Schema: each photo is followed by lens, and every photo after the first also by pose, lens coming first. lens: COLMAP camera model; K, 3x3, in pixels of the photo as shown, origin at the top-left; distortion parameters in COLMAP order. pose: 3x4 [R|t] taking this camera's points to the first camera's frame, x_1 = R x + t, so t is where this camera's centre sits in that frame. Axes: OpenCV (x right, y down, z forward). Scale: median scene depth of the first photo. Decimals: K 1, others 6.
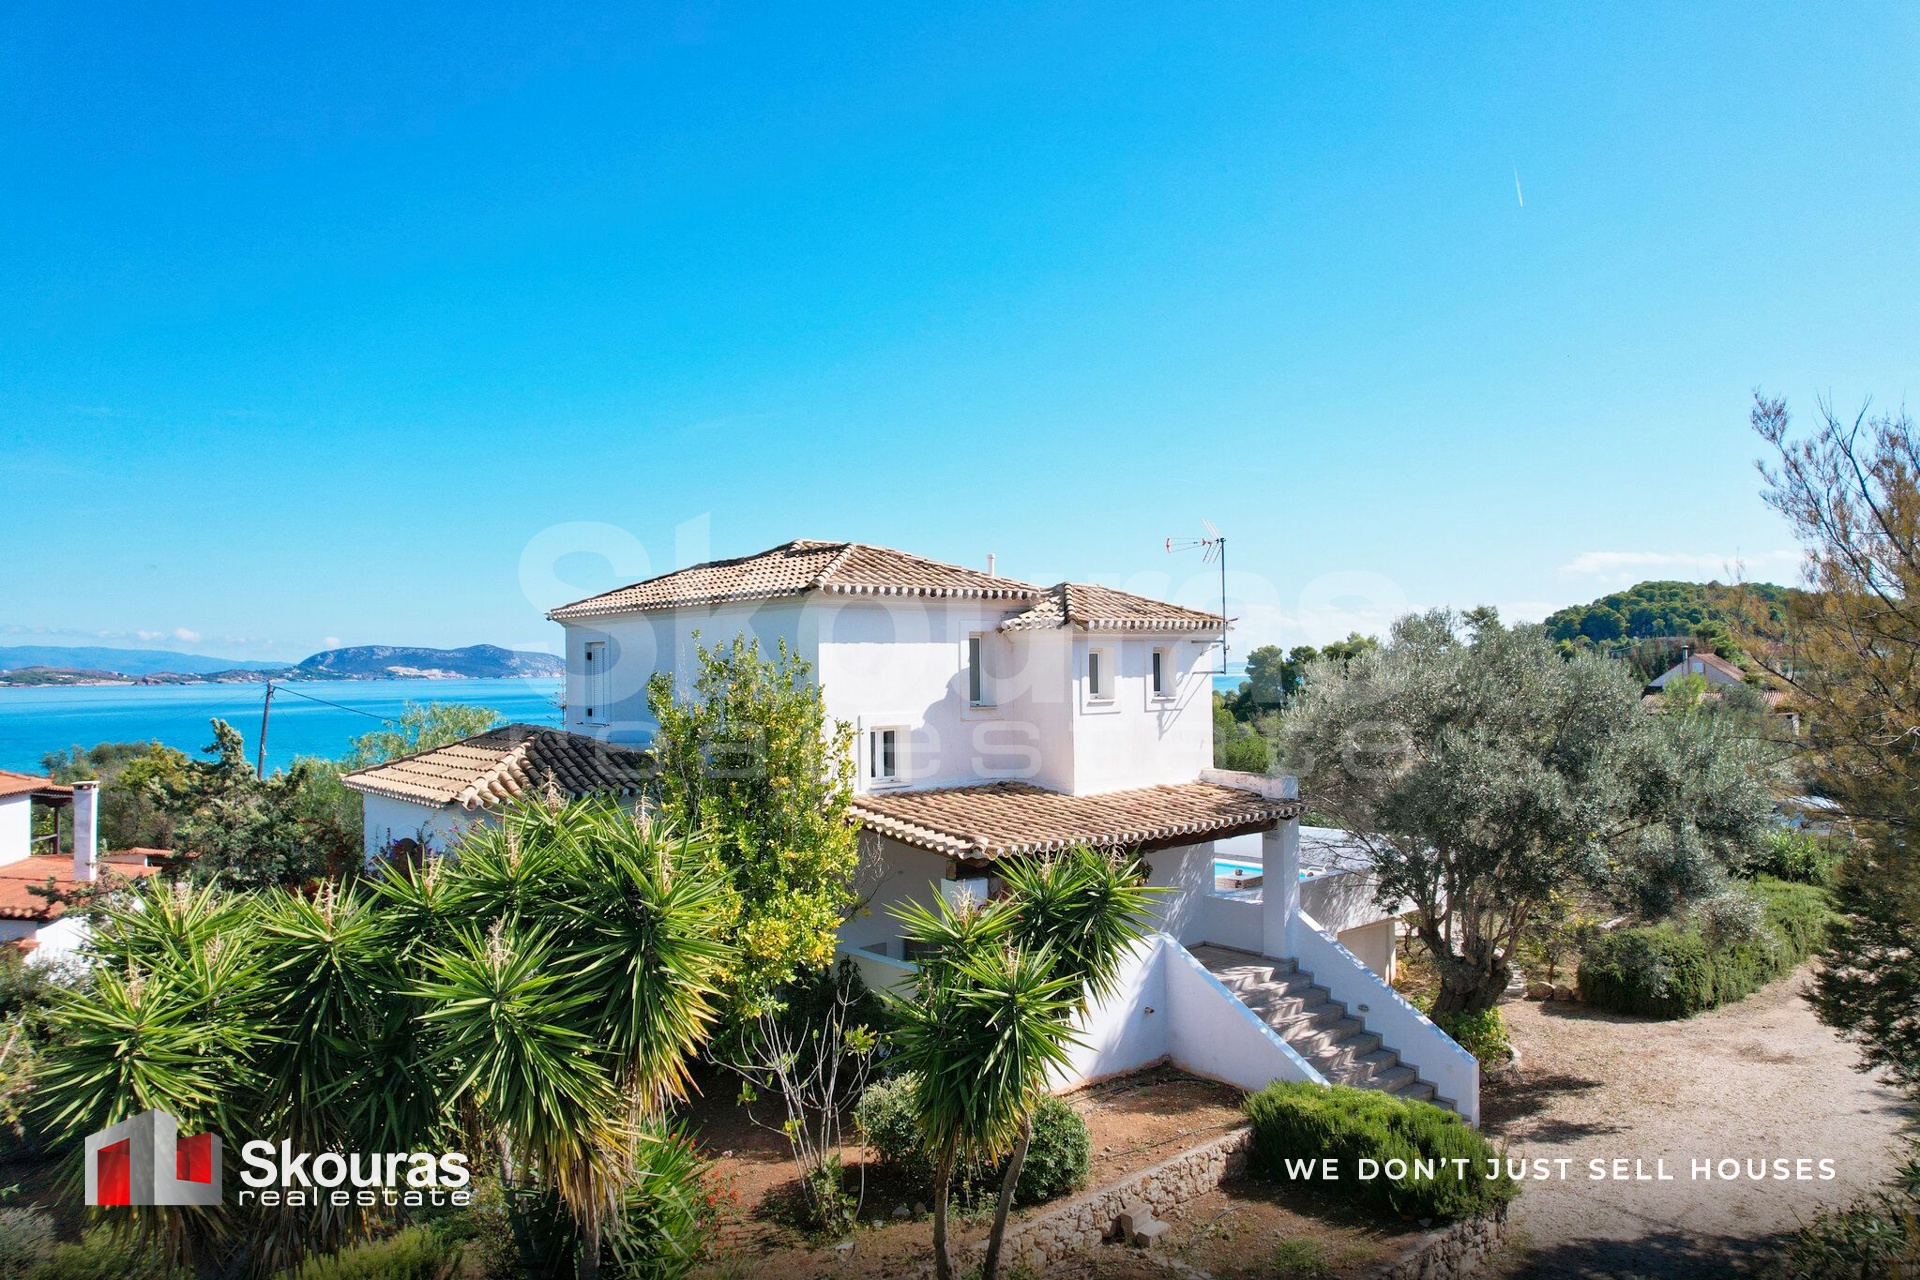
lens RADIAL K [[1232.4, 0, 960.0], [0, 1232.4, 640.0], [0, 0, 1]] dist [-0.084653, 0.081834]
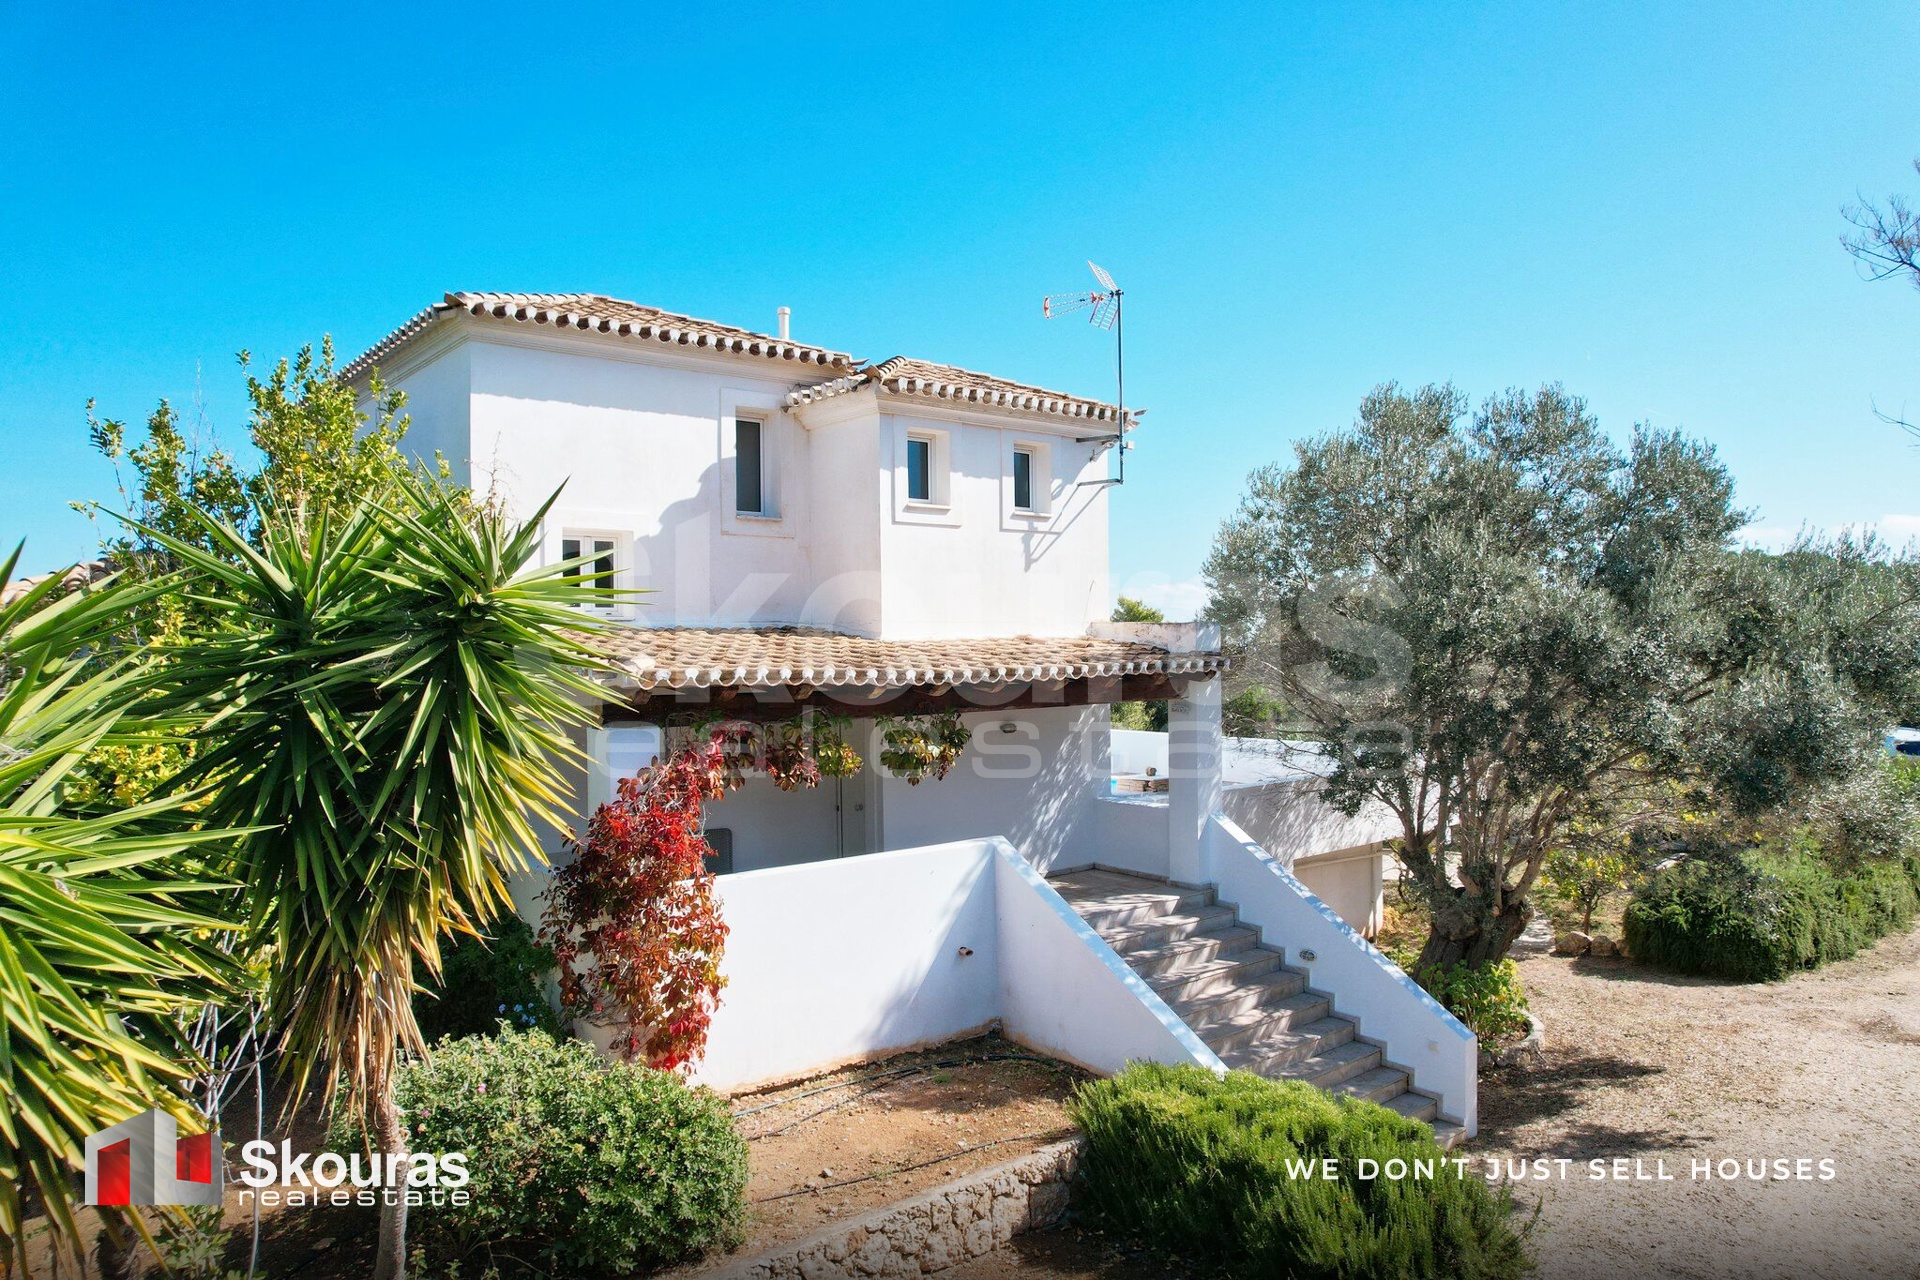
lens RADIAL K [[1232.4, 0, 960.0], [0, 1232.4, 640.0], [0, 0, 1]] dist [-0.084653, 0.081834]
pose [[0.999701, 0.001846, -0.024371, 0.156147], [-0.001331, 0.999776, 0.021100, 0.114442], [0.024404, -0.021061, 0.999480, 0.324744]]
